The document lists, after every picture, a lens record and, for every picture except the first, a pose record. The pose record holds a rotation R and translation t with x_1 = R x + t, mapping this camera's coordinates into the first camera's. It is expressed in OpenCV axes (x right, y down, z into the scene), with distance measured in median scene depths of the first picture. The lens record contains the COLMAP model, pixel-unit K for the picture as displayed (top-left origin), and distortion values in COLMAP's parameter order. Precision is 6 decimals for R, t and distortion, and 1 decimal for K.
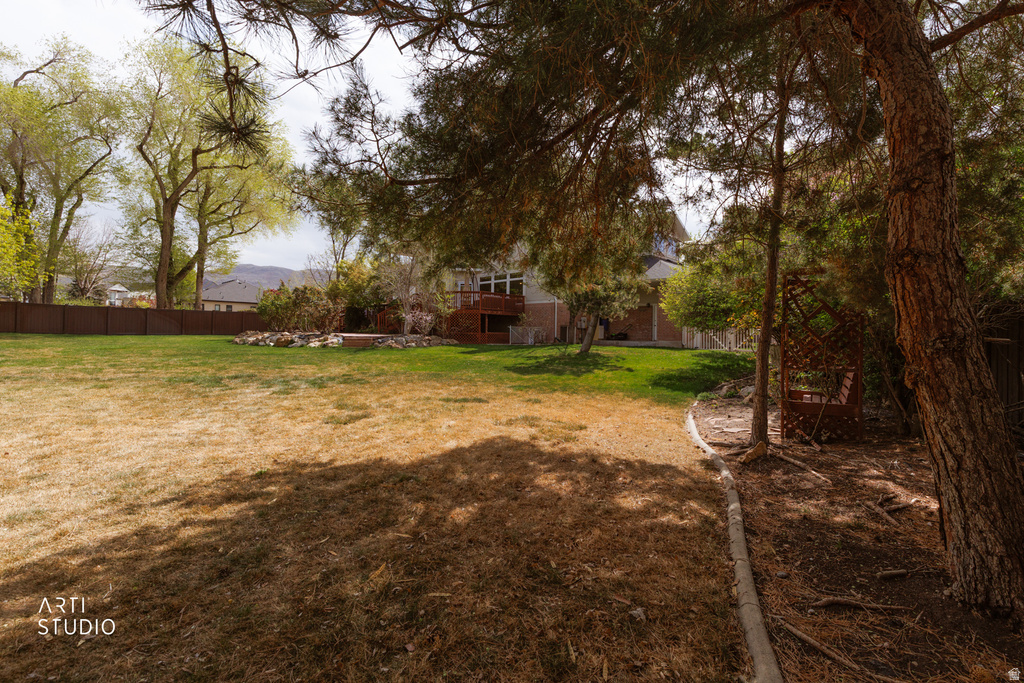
lens RADIAL K [[454.5, 0, 517.7], [0, 454.5, 339.1], [0, 0, 1]] dist [-0.001473, -0.000806]
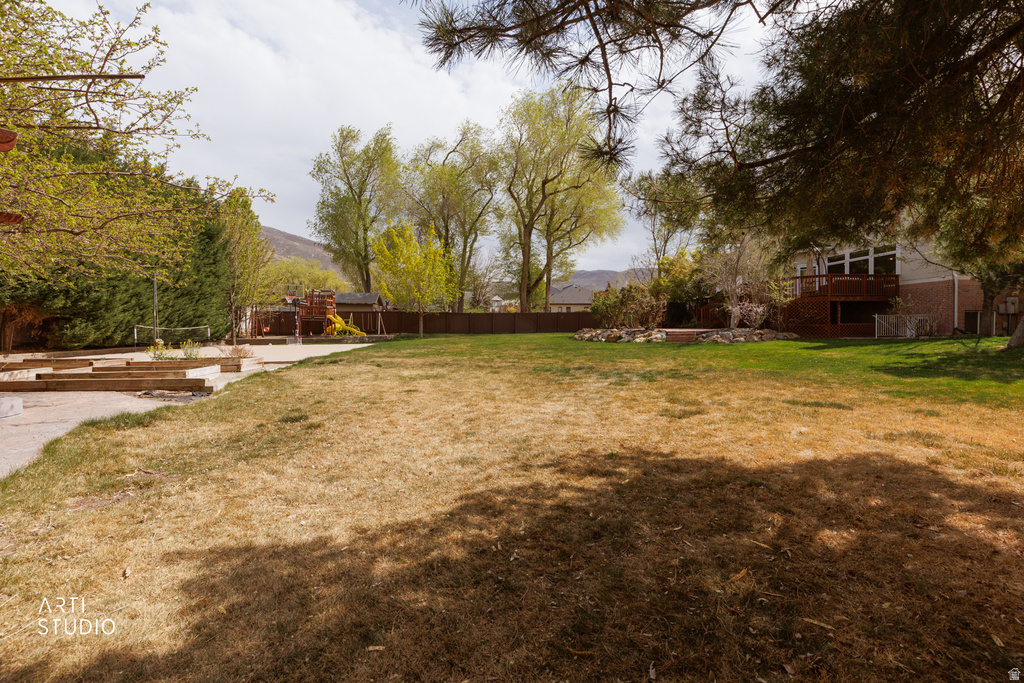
lens RADIAL K [[454.5, 0, 513.1], [0, 454.5, 338.3], [0, 0, 1]] dist [-0.001473, -0.000806]
pose [[0.778709, -0.009154, -0.627319, -0.041535], [0.014837, 0.999883, 0.003828, -0.000846], [0.627210, -0.012289, 0.778753, -0.025799]]
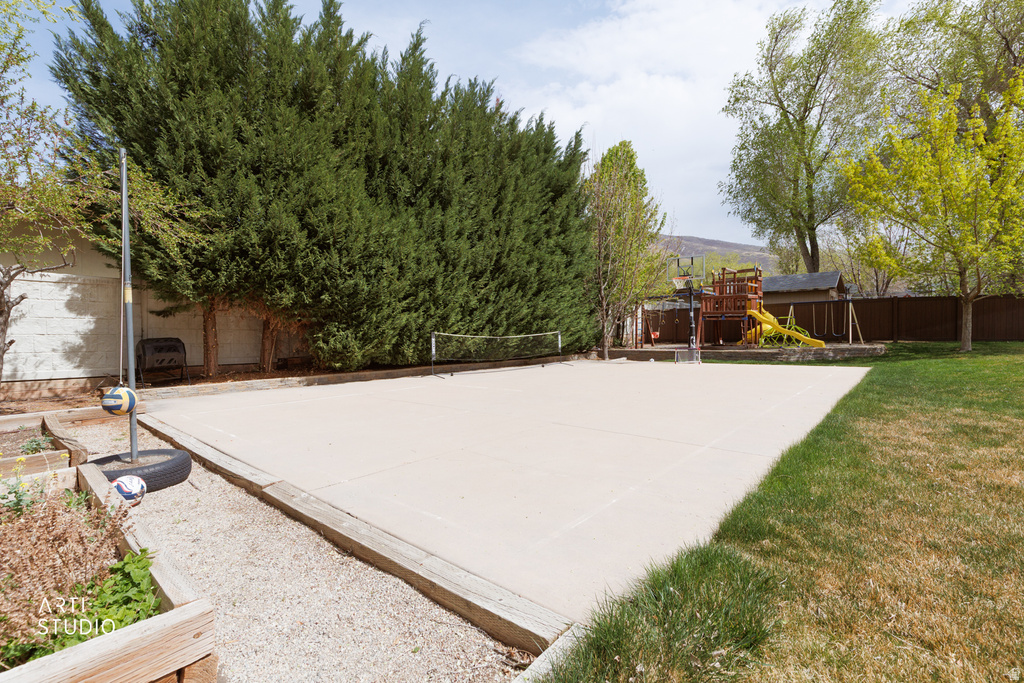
lens RADIAL K [[454.5, 0, 515.7], [0, 454.5, 339.1], [0, 0, 1]] dist [-0.001473, -0.000806]
pose [[0.037763, -0.007337, -0.999260, -0.868507], [0.005853, 0.999958, -0.007120, -0.030583], [0.999270, -0.005579, 0.037804, 0.421643]]
